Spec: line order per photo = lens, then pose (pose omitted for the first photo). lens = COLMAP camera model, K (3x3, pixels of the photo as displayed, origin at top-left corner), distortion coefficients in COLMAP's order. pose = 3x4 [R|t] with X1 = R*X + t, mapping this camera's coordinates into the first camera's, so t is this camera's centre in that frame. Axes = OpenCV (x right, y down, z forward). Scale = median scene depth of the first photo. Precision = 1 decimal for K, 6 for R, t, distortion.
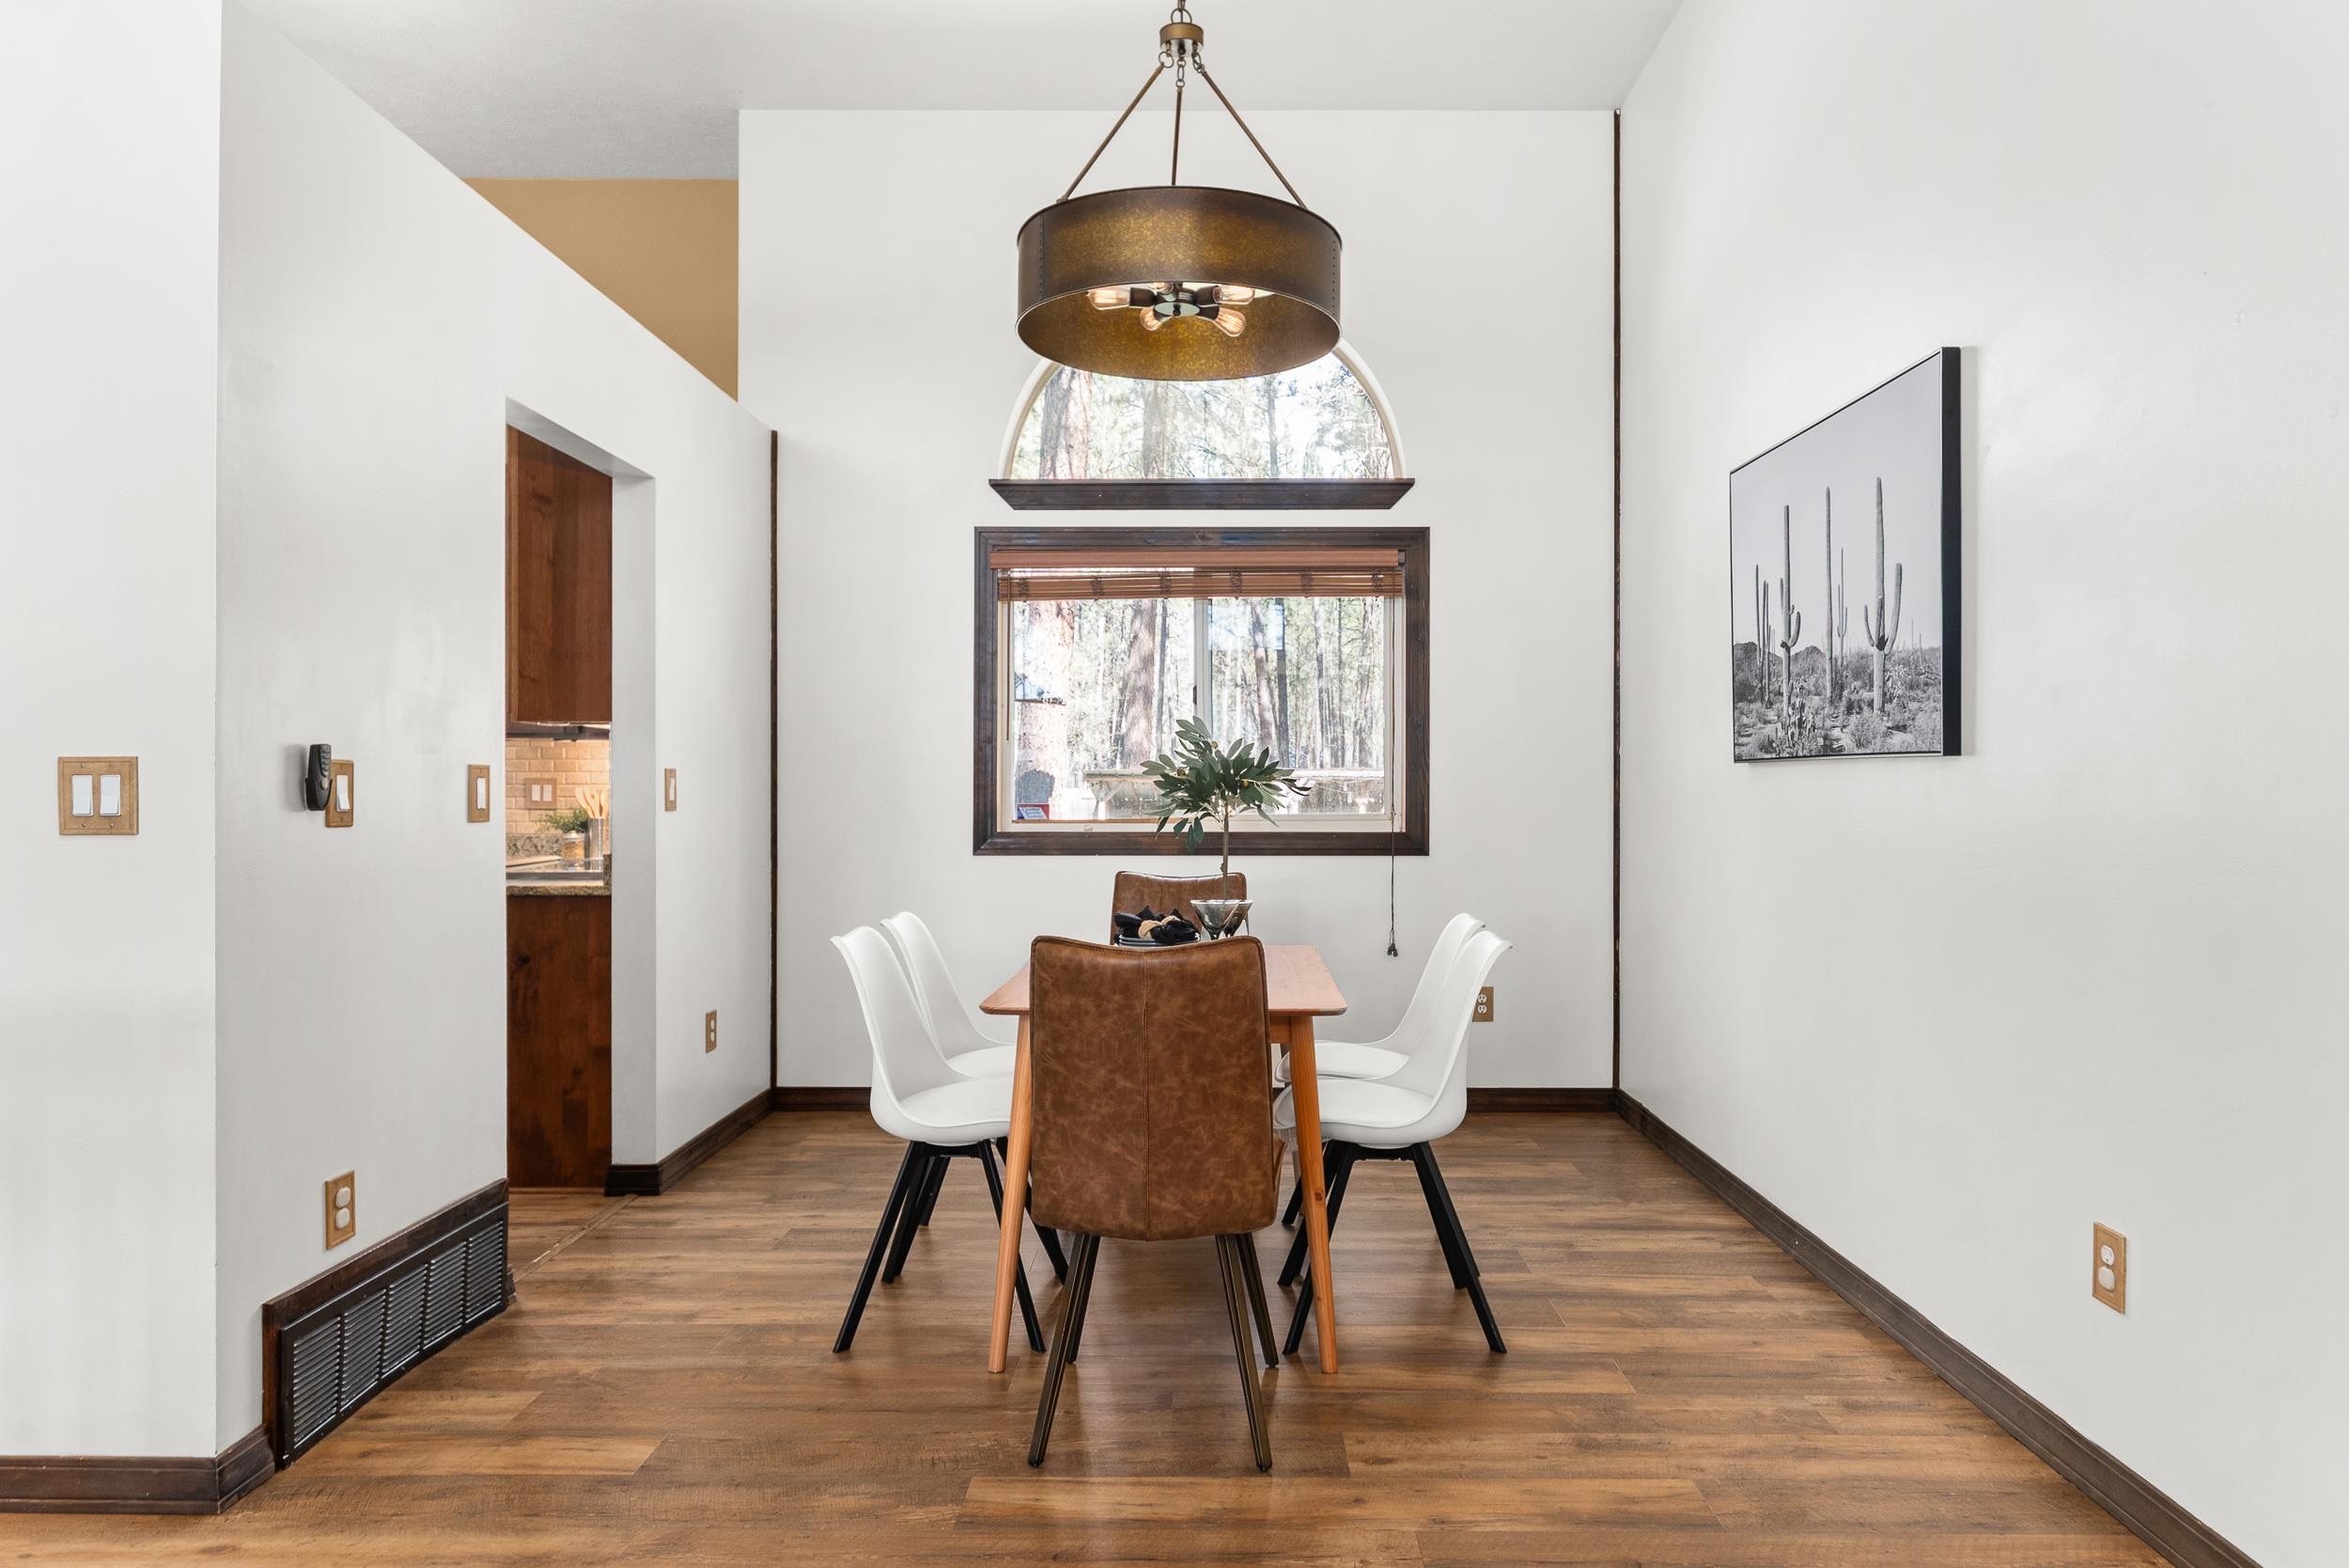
lens RADIAL K [[1456.4, 0, 1214.3], [0, 1456.4, 834.3], [0, 0, 1]] dist [-0.004735, 0.002098]
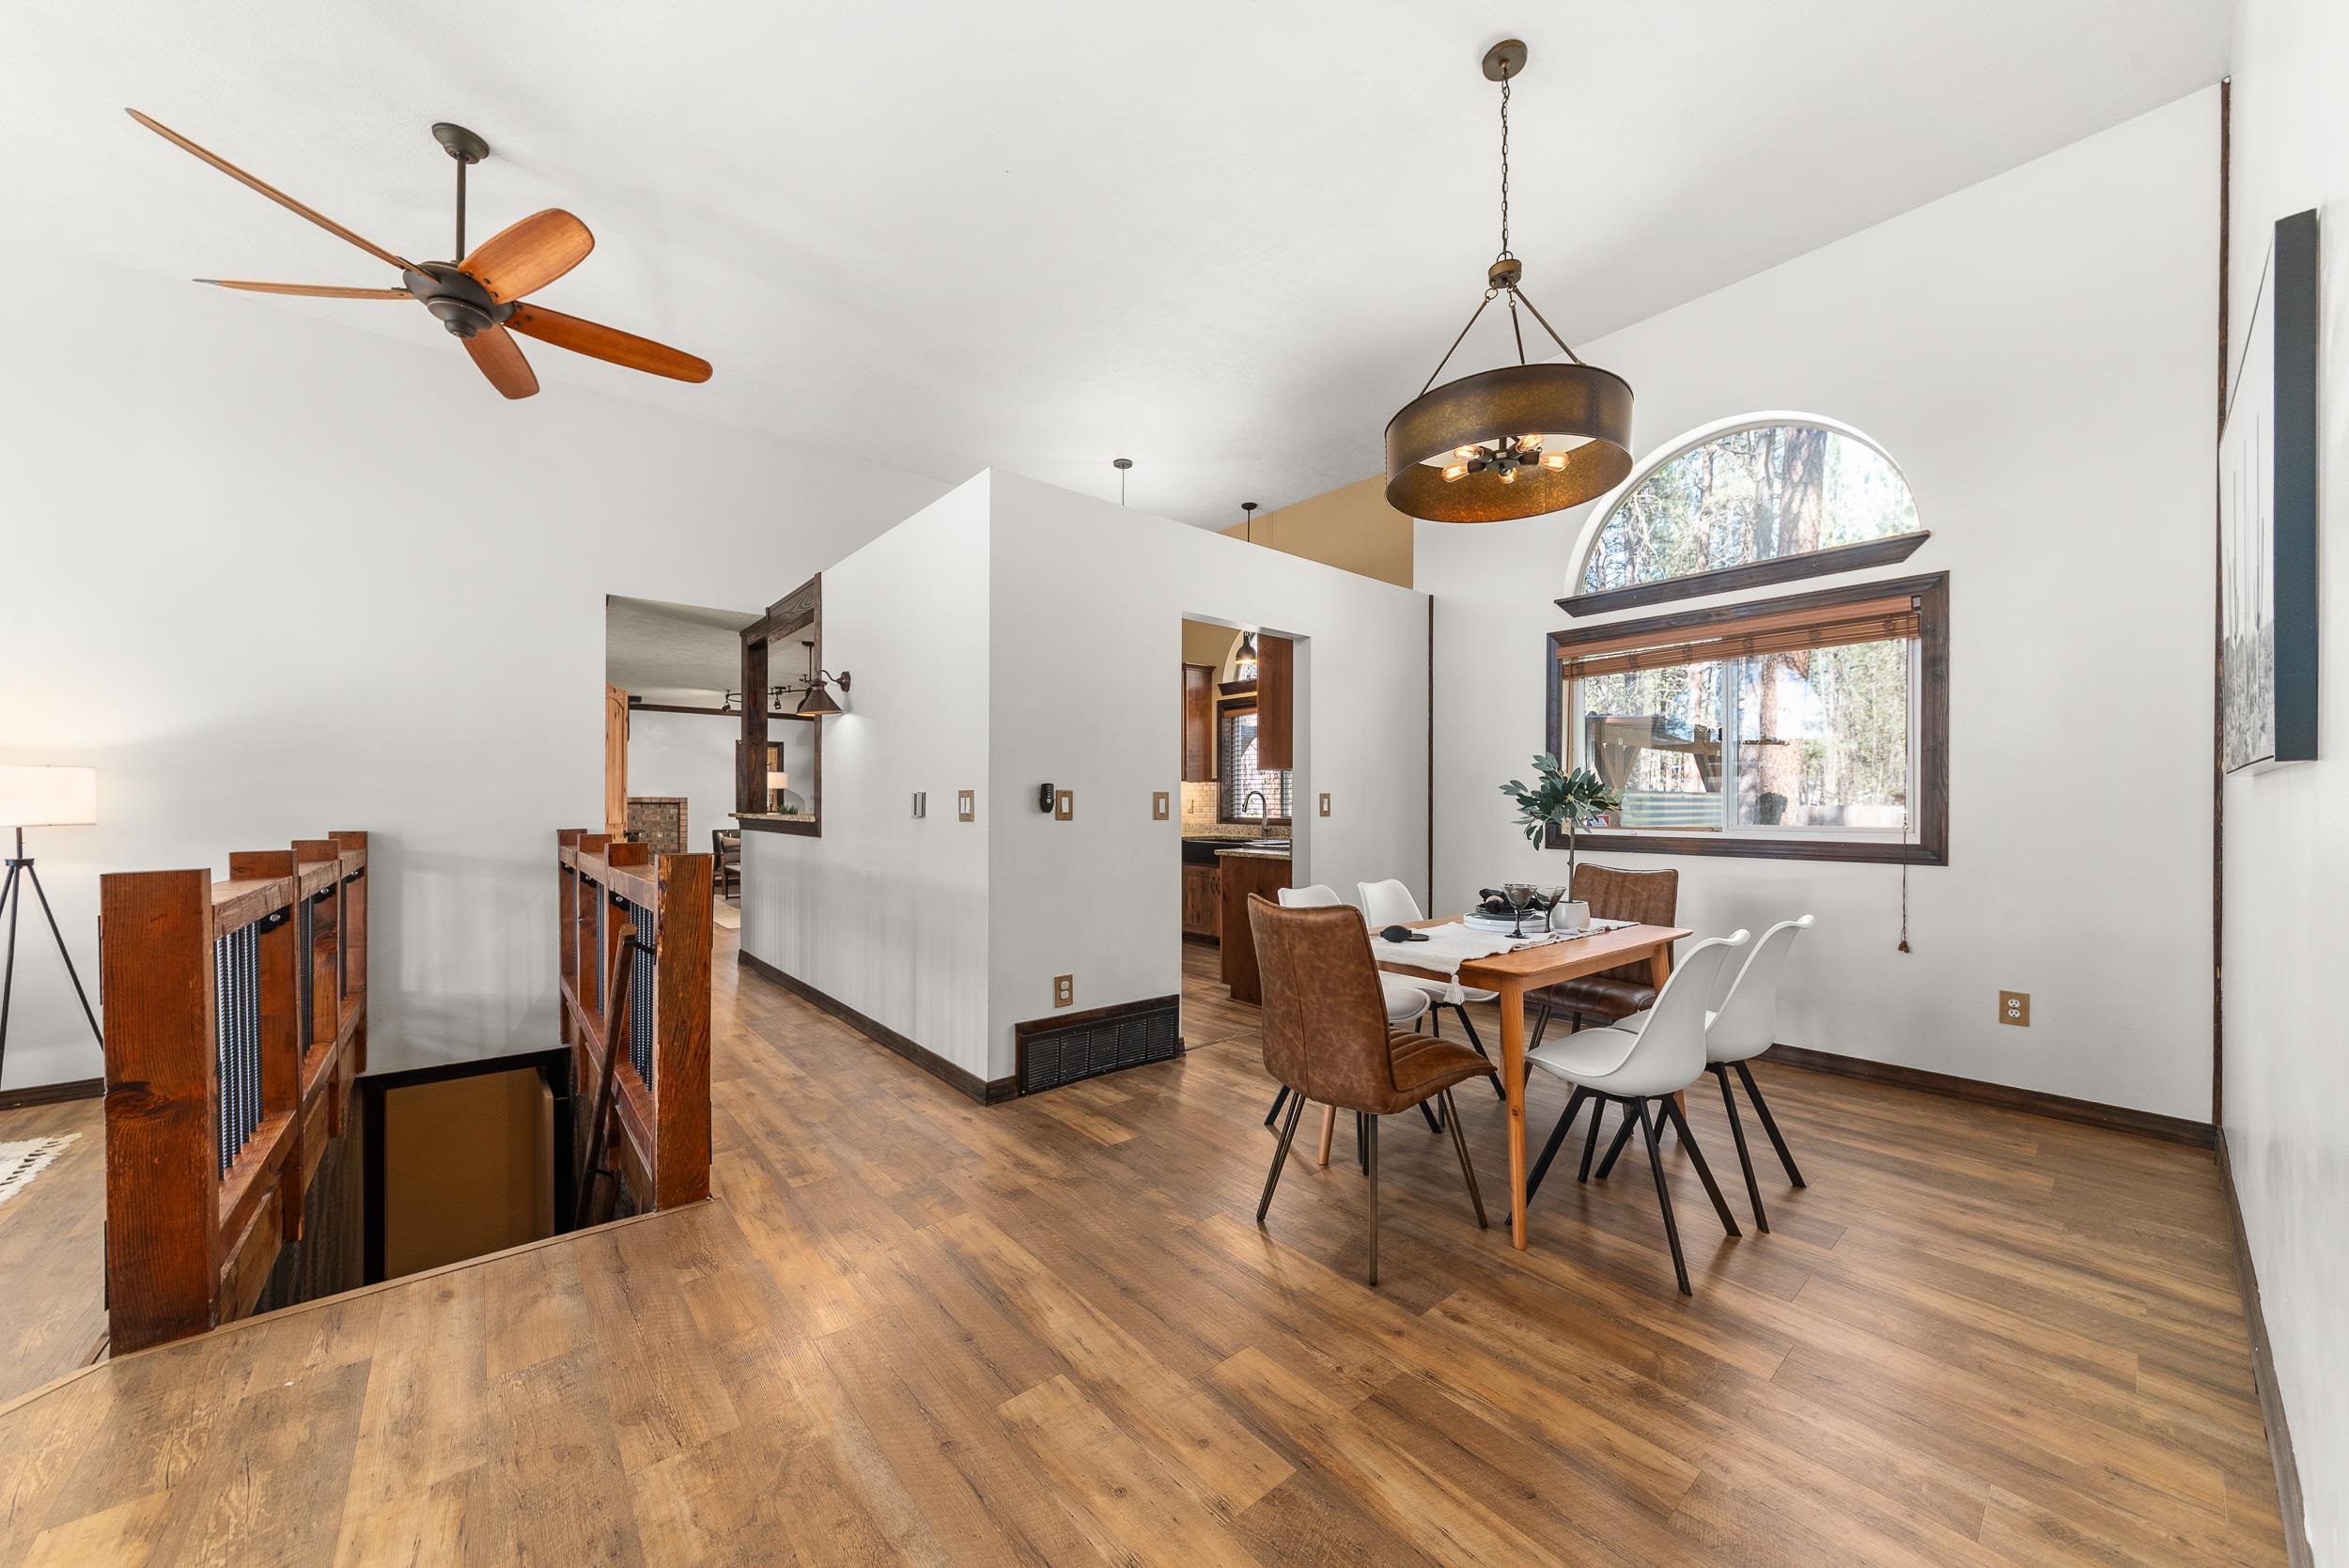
lens RADIAL K [[821.0, 0, 1189.6], [0, 821.0, 829.1], [0, 0, 1]] dist [-0.003299, 0.000871]
pose [[0.660999, 0.025283, -0.749961, 0.391083], [-0.026998, 0.999586, 0.009903, -0.007099], [0.749901, 0.013702, 0.661408, 0.256202]]
